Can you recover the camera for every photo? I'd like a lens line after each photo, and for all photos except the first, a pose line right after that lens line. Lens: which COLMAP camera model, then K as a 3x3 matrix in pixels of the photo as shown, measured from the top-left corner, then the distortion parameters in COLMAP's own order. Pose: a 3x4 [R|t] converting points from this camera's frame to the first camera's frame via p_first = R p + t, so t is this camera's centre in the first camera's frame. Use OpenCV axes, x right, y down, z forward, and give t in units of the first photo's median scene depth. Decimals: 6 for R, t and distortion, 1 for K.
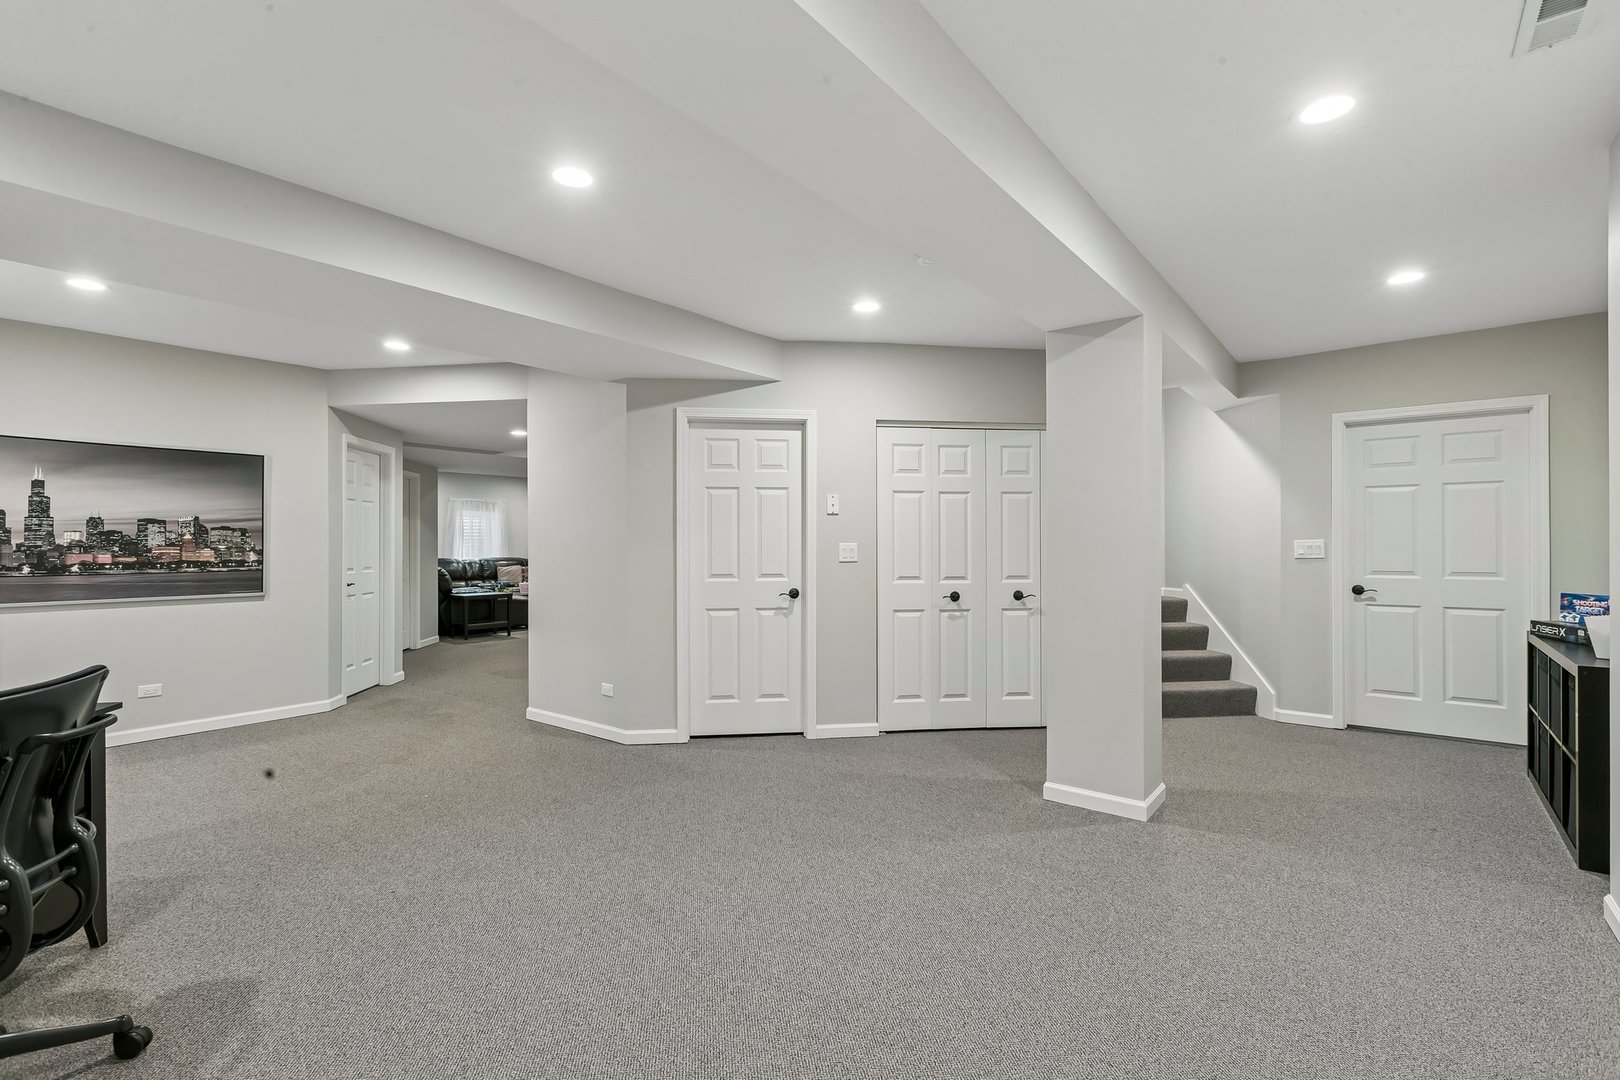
lens RADIAL K [[739.3, 0, 798.8], [0, 739.3, 542.3], [0, 0, 1]] dist [-0.003261, -0.001368]
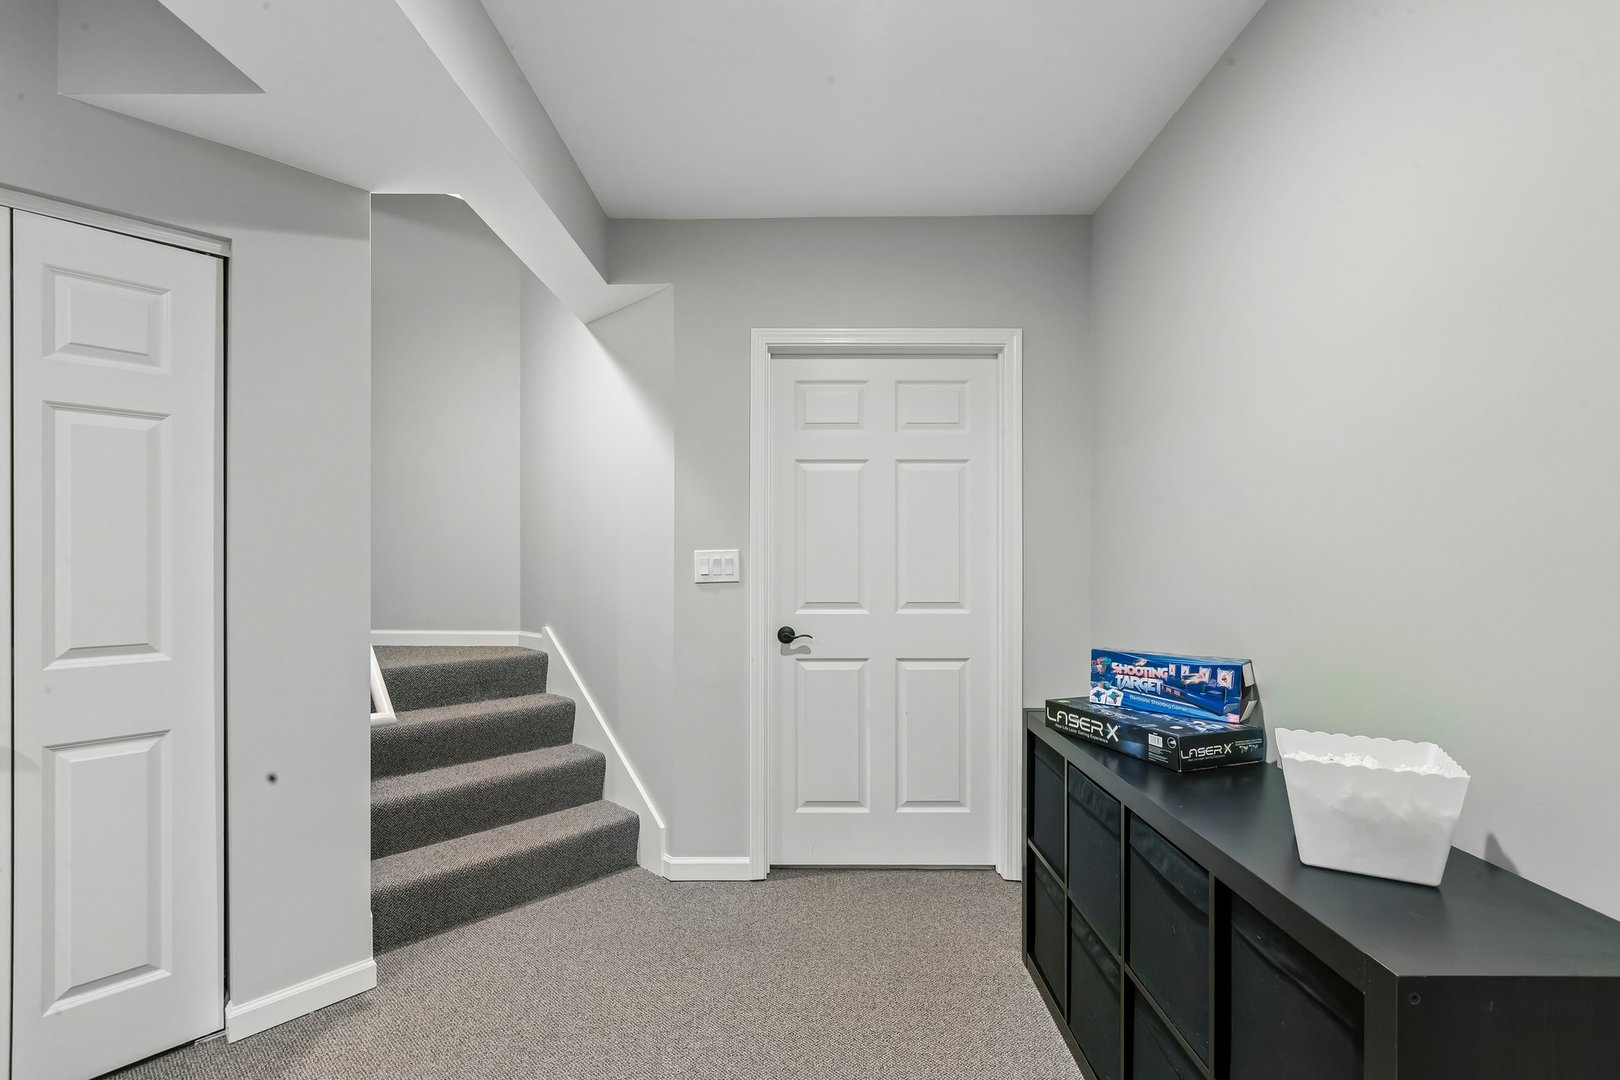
lens RADIAL K [[739.3, 0, 807.2], [0, 739.3, 543.4], [0, 0, 1]] dist [-0.003261, -0.001368]
pose [[0.778061, 0.013940, 0.628034, 0.440405], [-0.004072, 0.999845, -0.017149, 0.001582], [-0.628176, 0.010786, 0.777997, 0.583885]]
